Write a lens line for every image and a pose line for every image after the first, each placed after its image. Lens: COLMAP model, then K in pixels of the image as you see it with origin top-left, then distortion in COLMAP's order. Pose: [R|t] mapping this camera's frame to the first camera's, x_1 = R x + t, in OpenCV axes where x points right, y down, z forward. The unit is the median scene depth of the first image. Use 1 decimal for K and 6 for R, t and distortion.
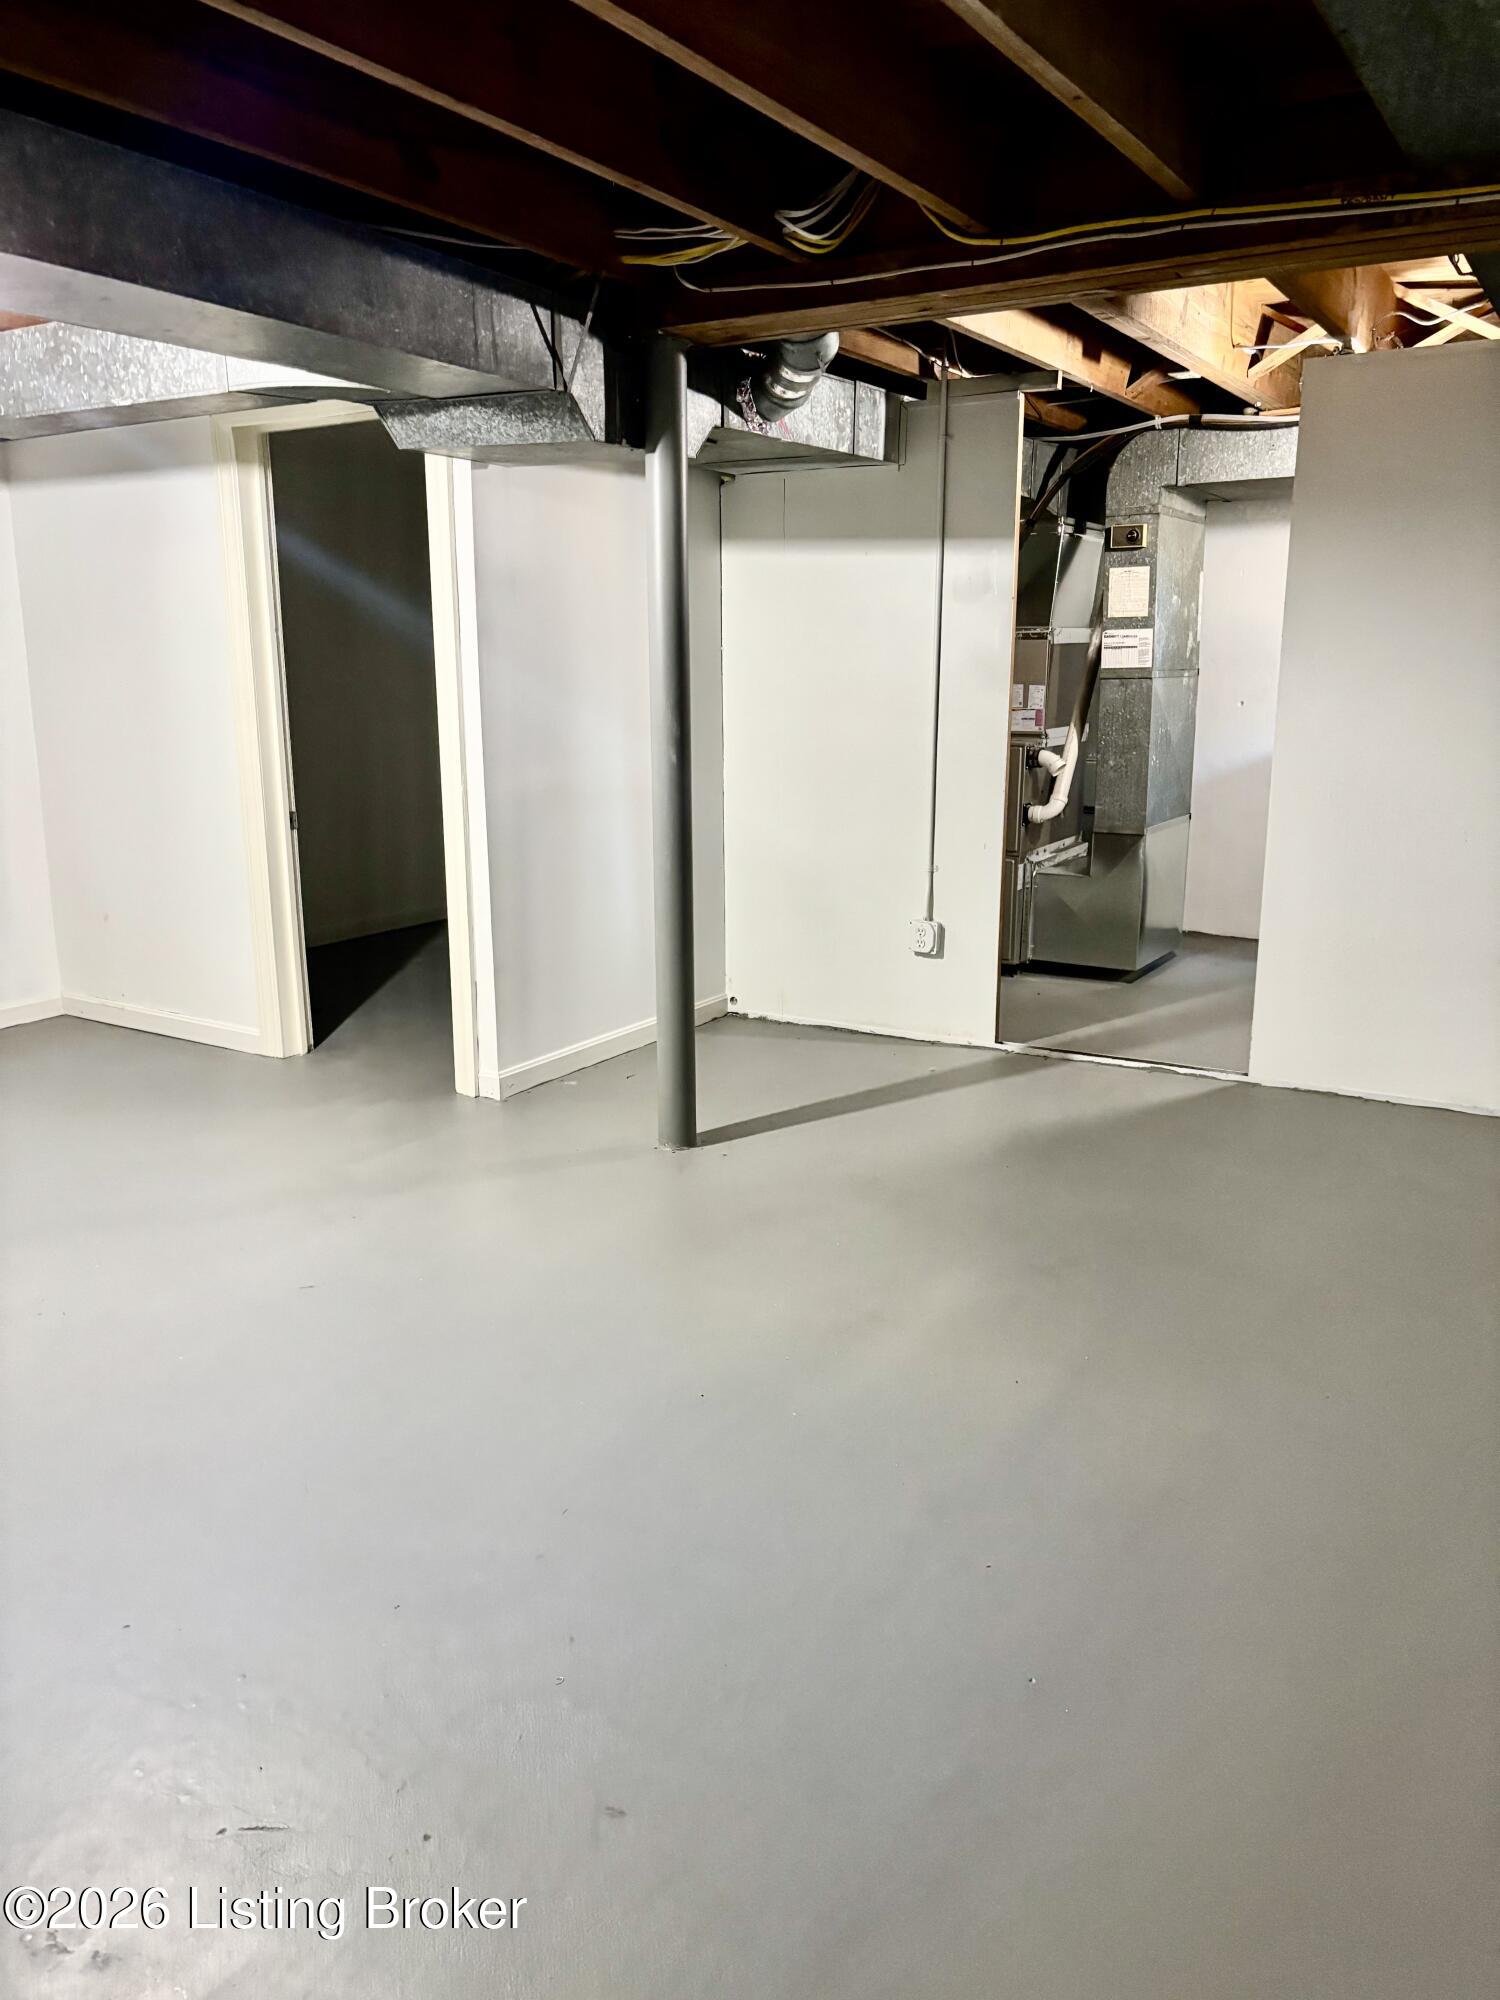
lens RADIAL K [[1525.5, 0, 740.9], [0, 1525.5, 1011.6], [0, 0, 1]] dist [0.086291, -0.080996]
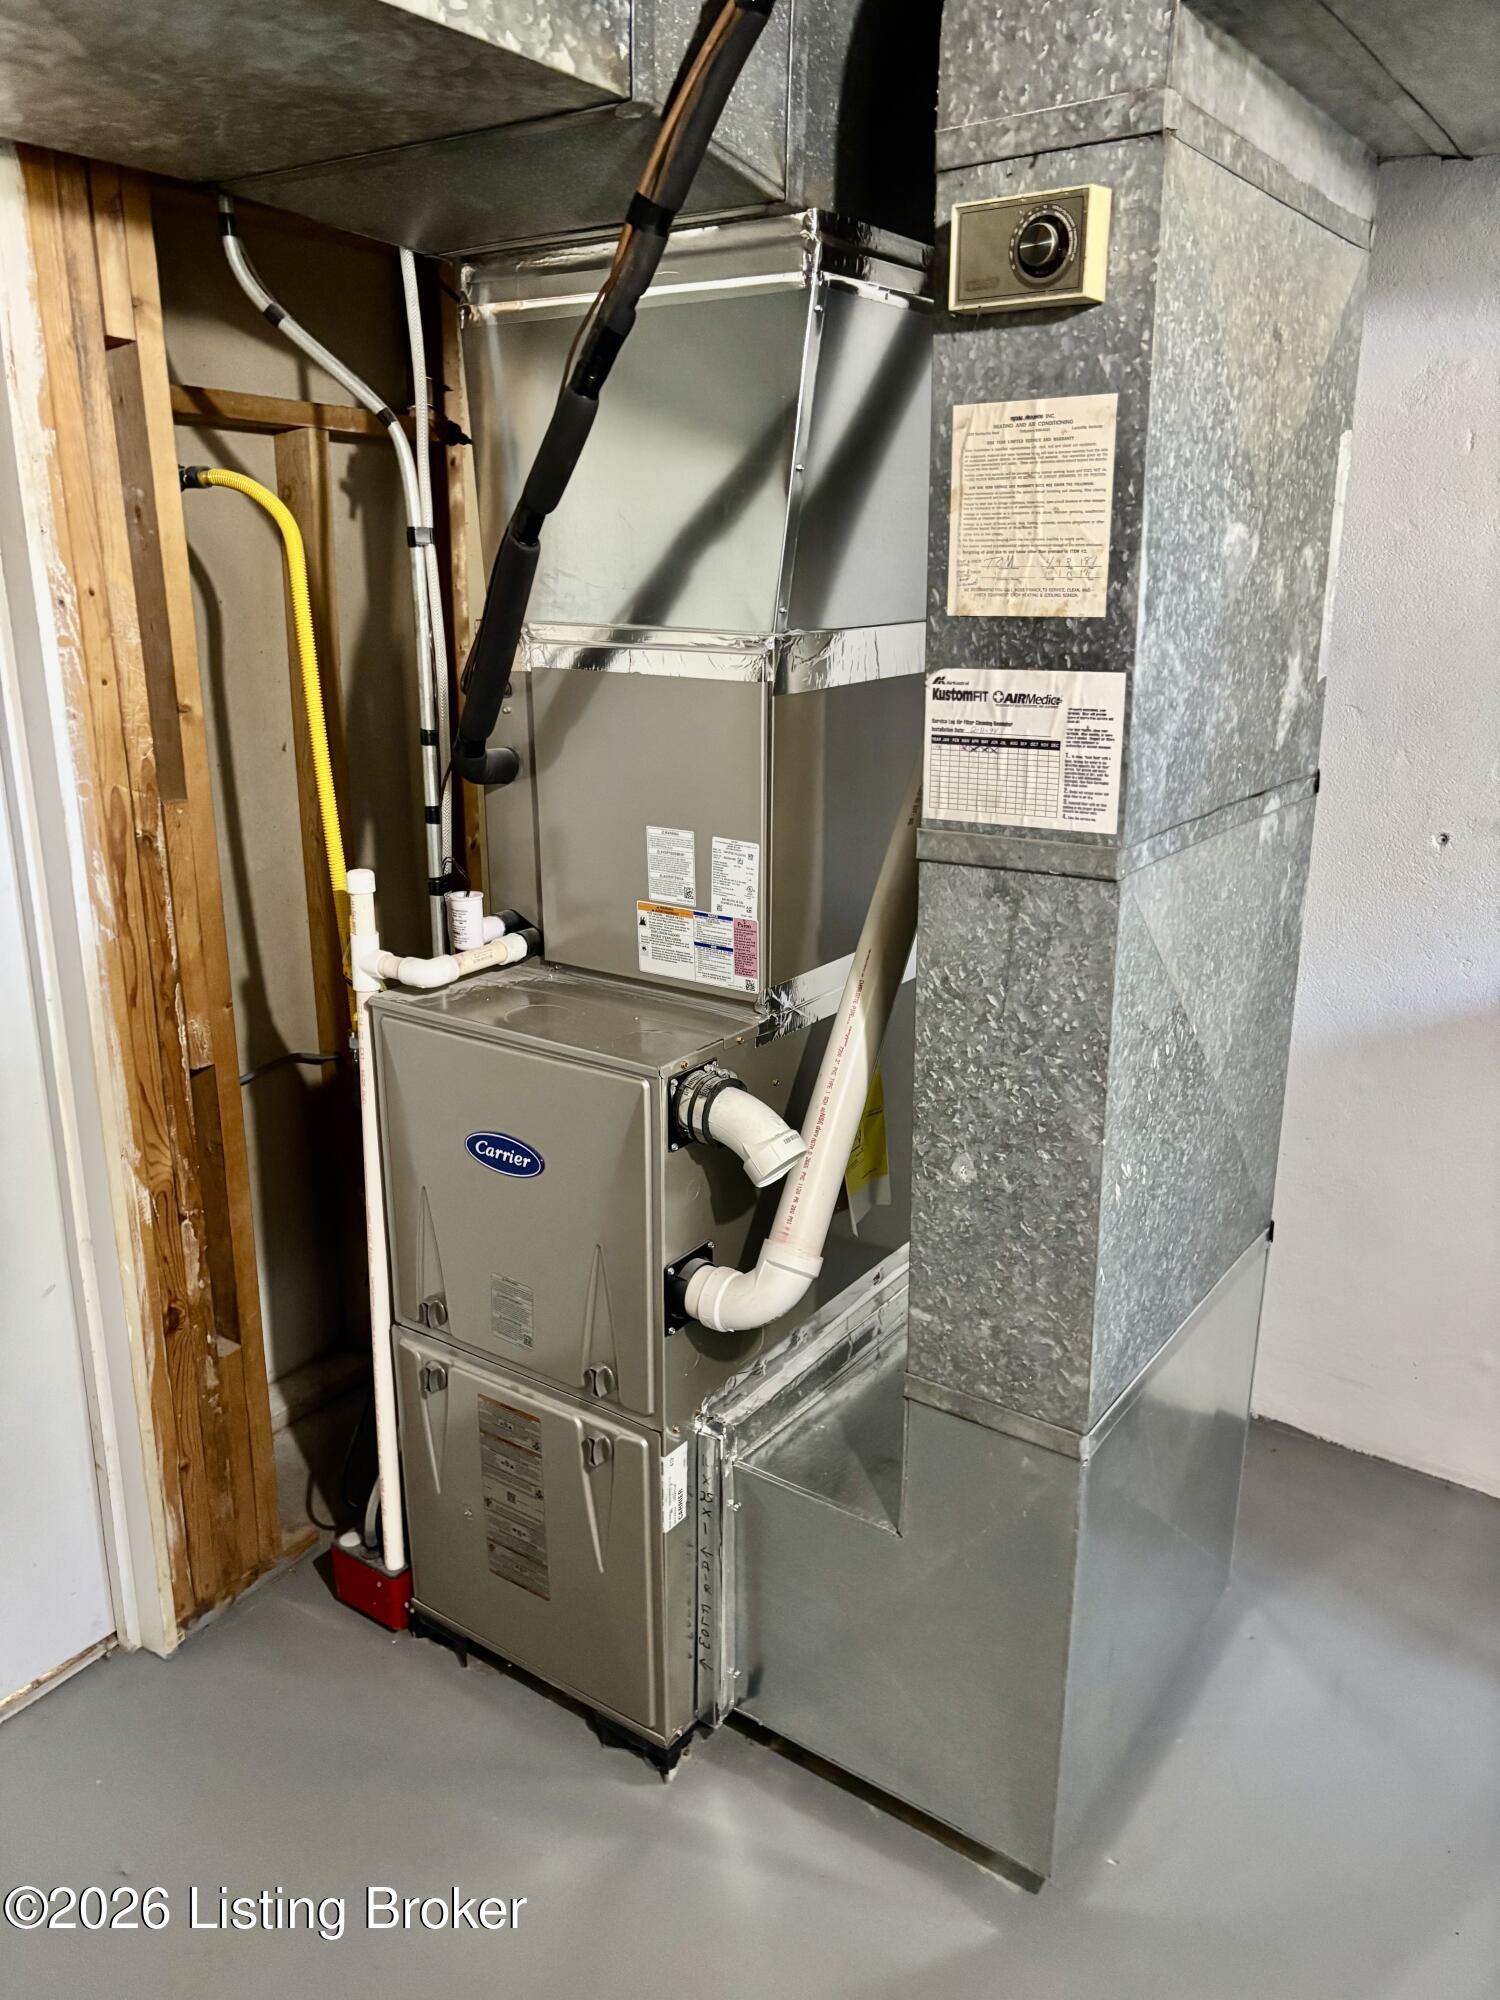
lens RADIAL K [[1525.5, 0, 740.9], [0, 1525.5, 1011.6], [0, 0, 1]] dist [0.086291, -0.080996]
pose [[0.998283, 0.025221, -0.052866, 0.220596], [-0.021913, 0.997821, 0.062241, -0.208552], [0.054321, -0.060975, 0.996660, 0.755167]]
